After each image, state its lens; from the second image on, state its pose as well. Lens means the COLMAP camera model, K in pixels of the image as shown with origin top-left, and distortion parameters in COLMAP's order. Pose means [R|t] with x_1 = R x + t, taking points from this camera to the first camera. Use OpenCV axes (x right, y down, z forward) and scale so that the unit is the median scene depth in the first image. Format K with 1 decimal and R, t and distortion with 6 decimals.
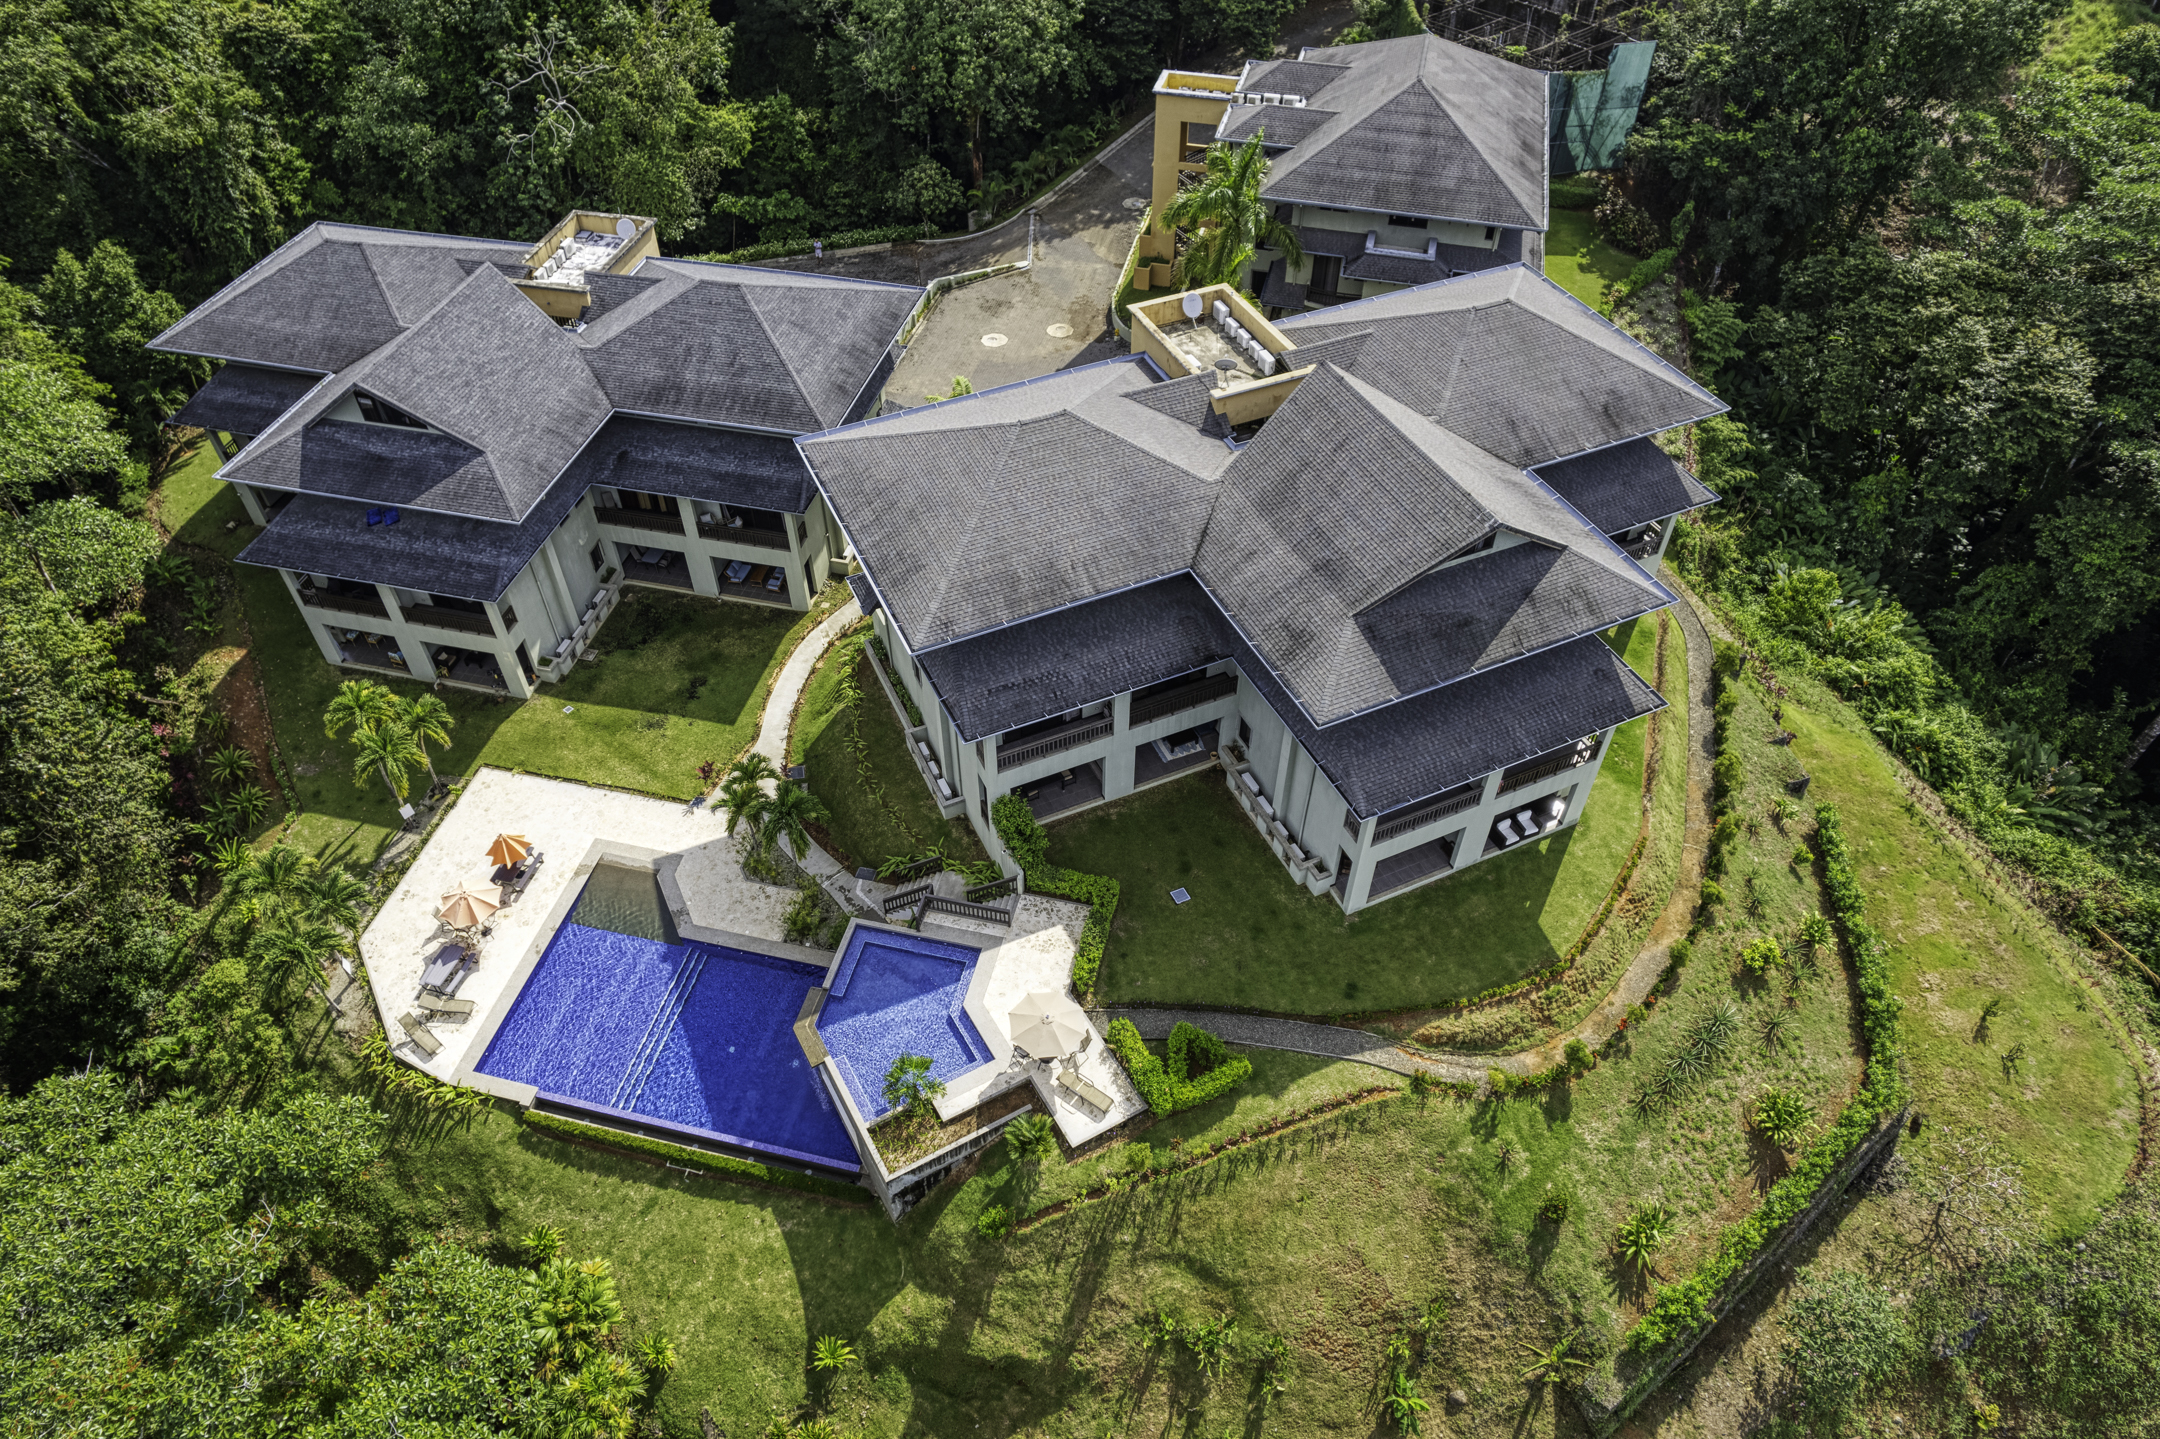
lens RADIAL K [[1378.6, 0, 1076.4], [0, 1378.6, 732.7], [0, 0, 1]] dist [-0.072348, 0.063737]
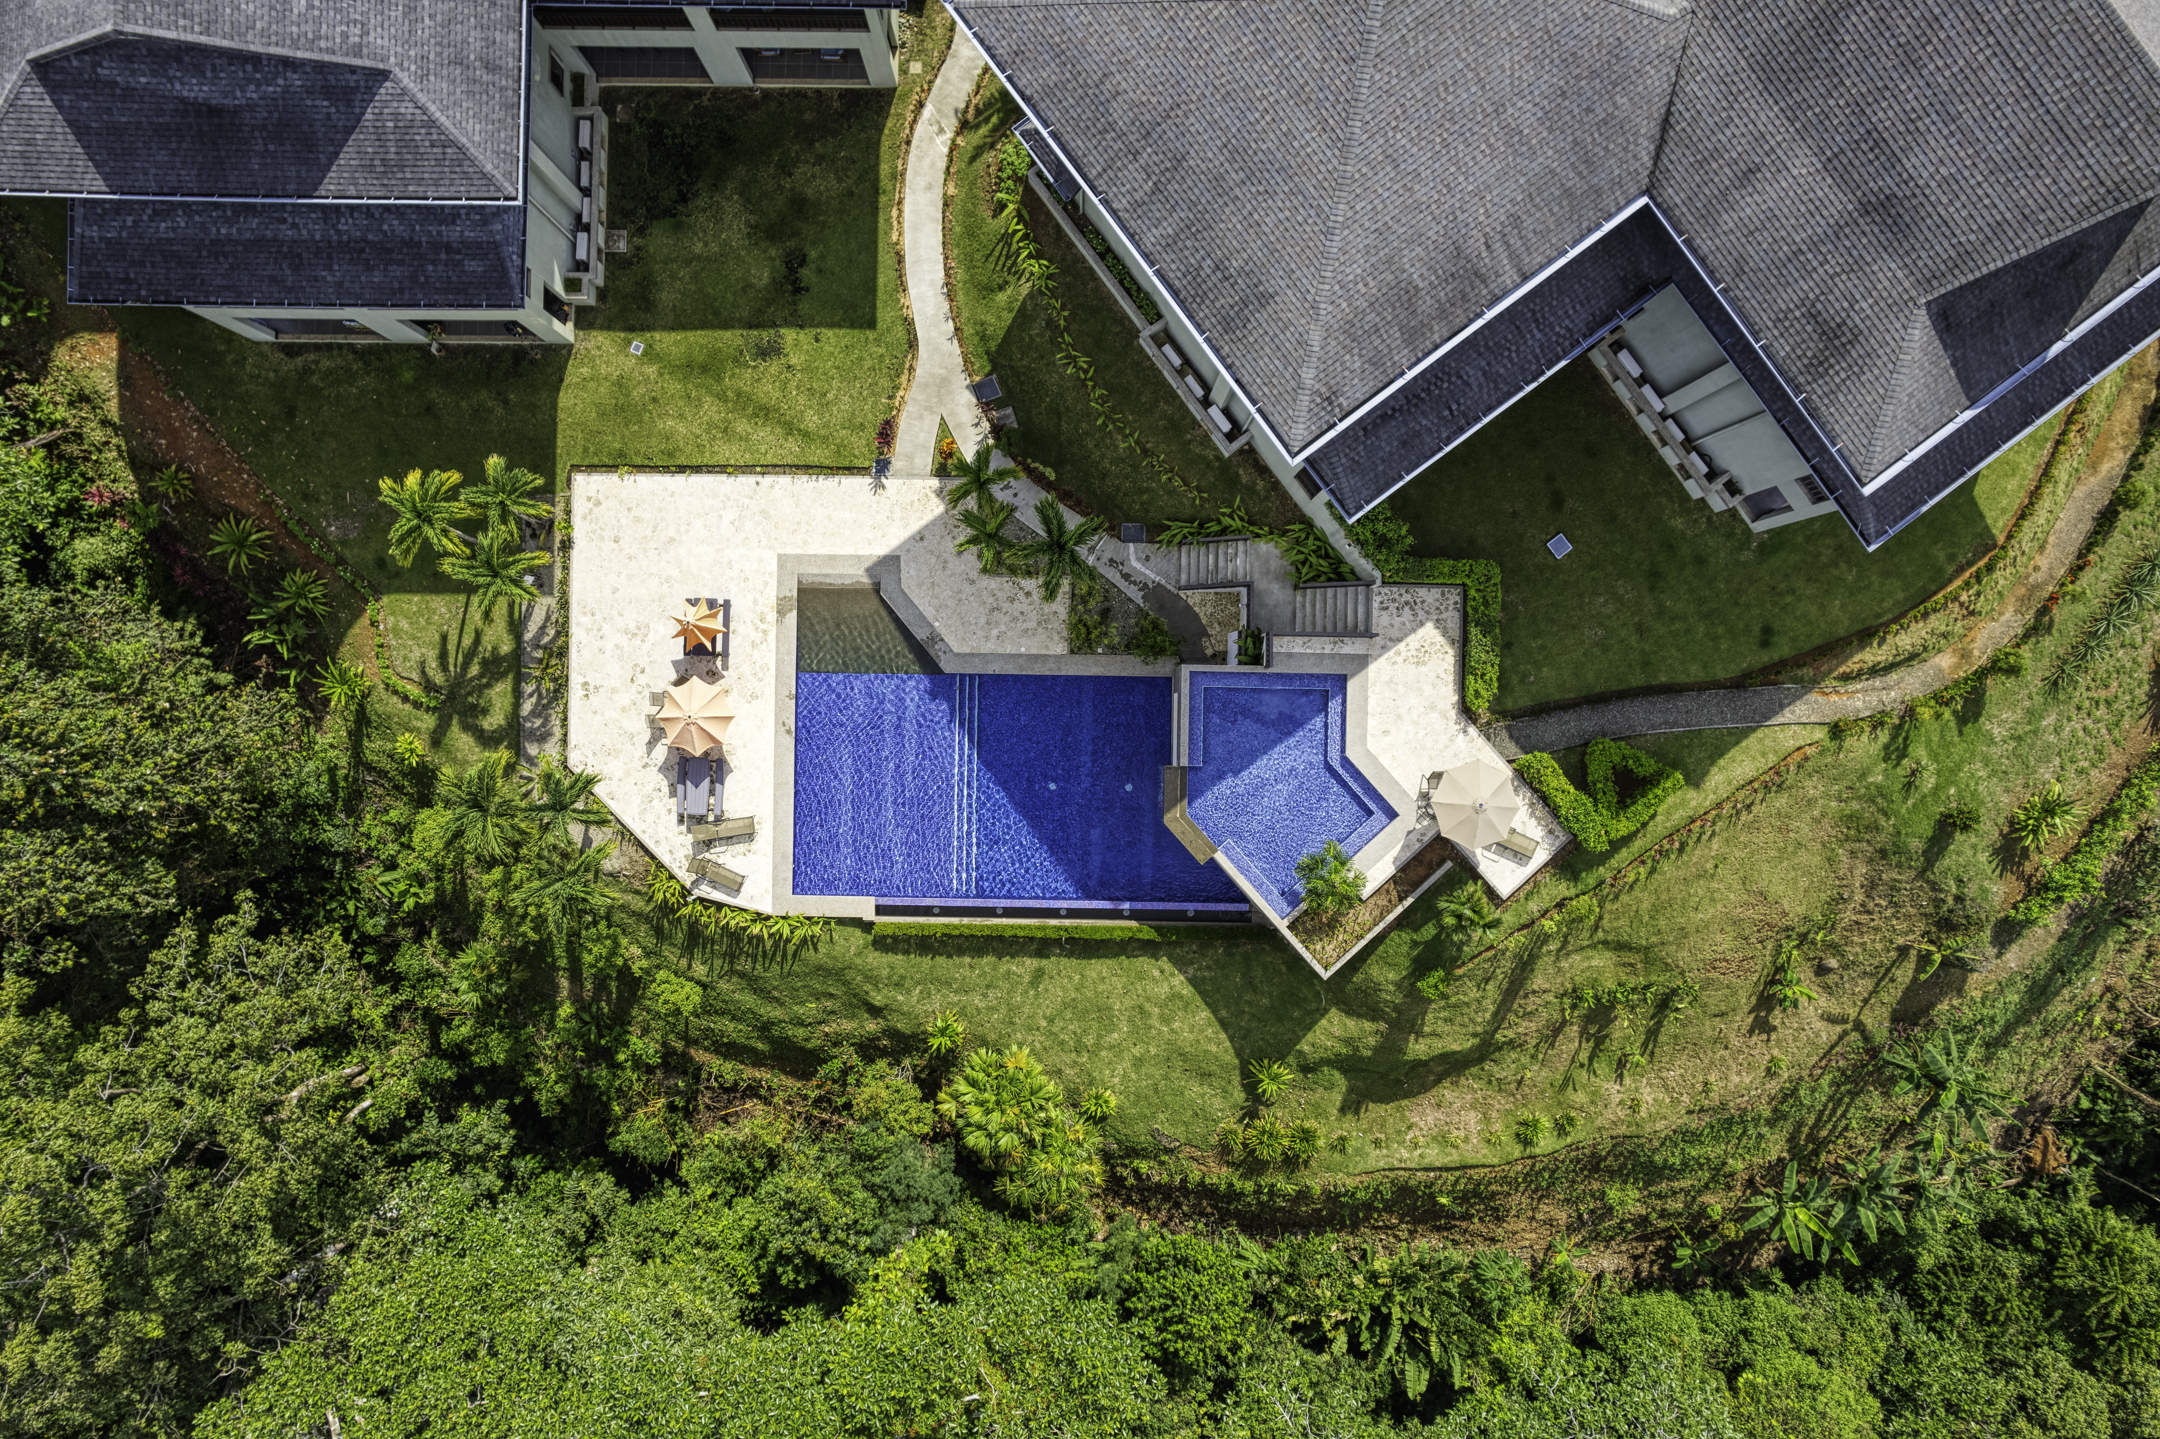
lens RADIAL K [[1378.6, 0, 1076.4], [0, 1378.6, 732.7], [0, 0, 1]] dist [-0.072348, 0.063737]
pose [[0.977118, -0.212676, 0.003156, -0.247580], [0.149624, 0.697825, 0.700466, -0.445448], [-0.151175, -0.683965, 0.713679, 0.407760]]
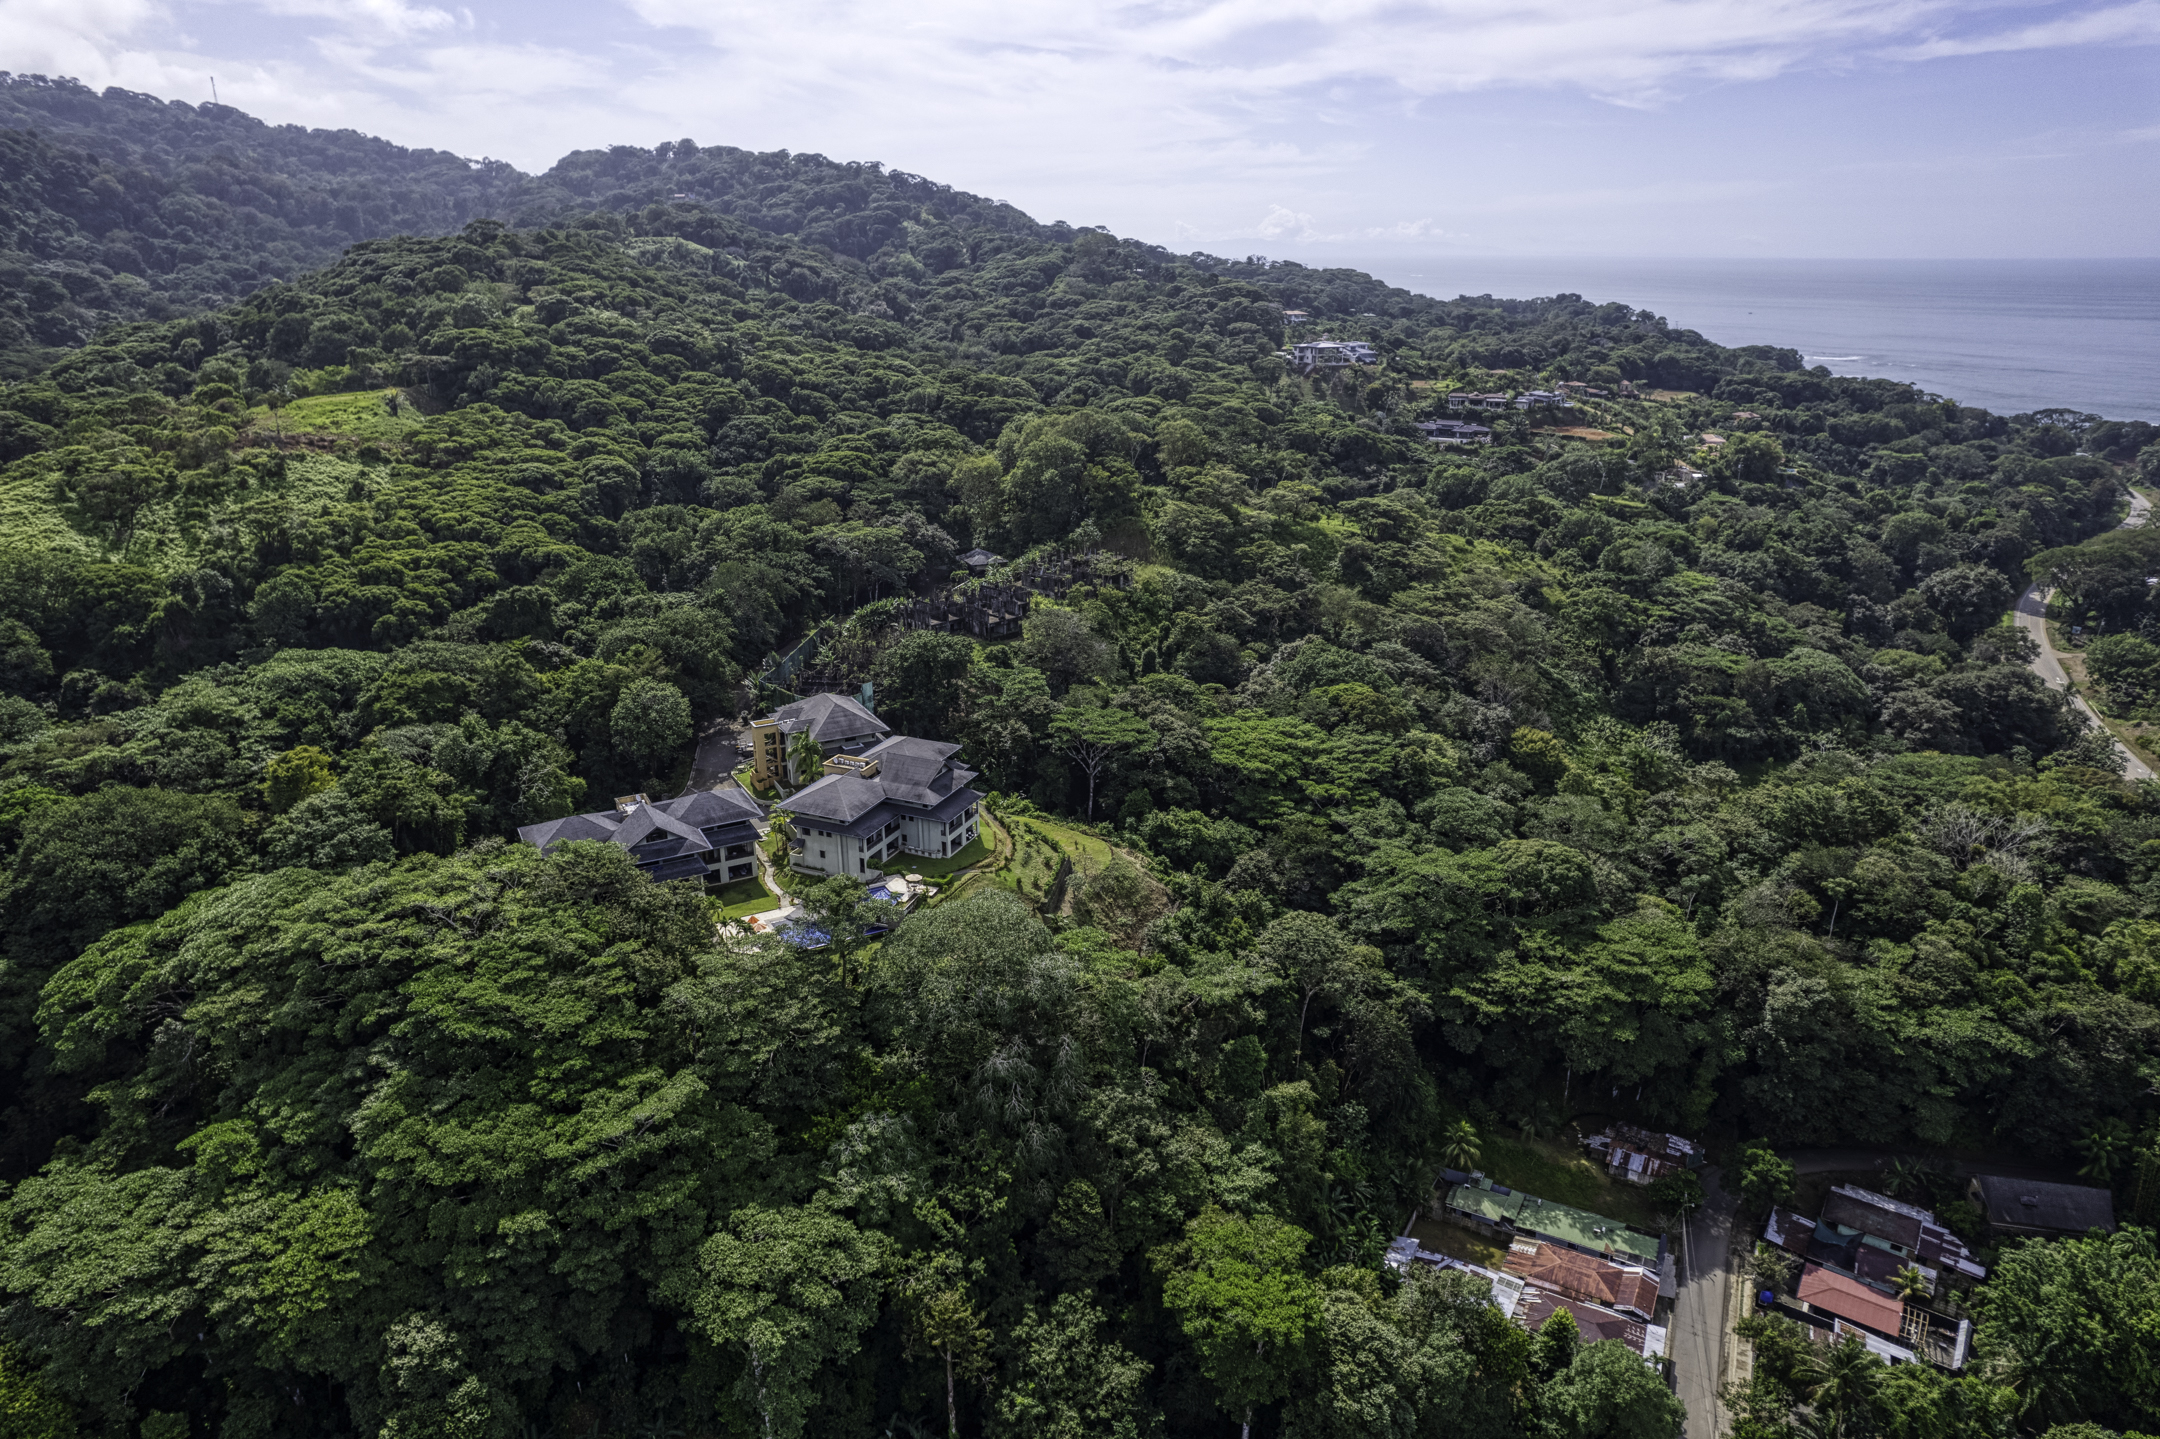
lens RADIAL K [[1378.6, 0, 1076.4], [0, 1378.6, 732.7], [0, 0, 1]] dist [-0.072348, 0.063737]
pose [[0.748585, -0.222955, 0.624429, -2.235979], [0.478105, 0.834016, -0.275378, 1.253523], [-0.459387, 0.504687, 0.730928, -2.693173]]
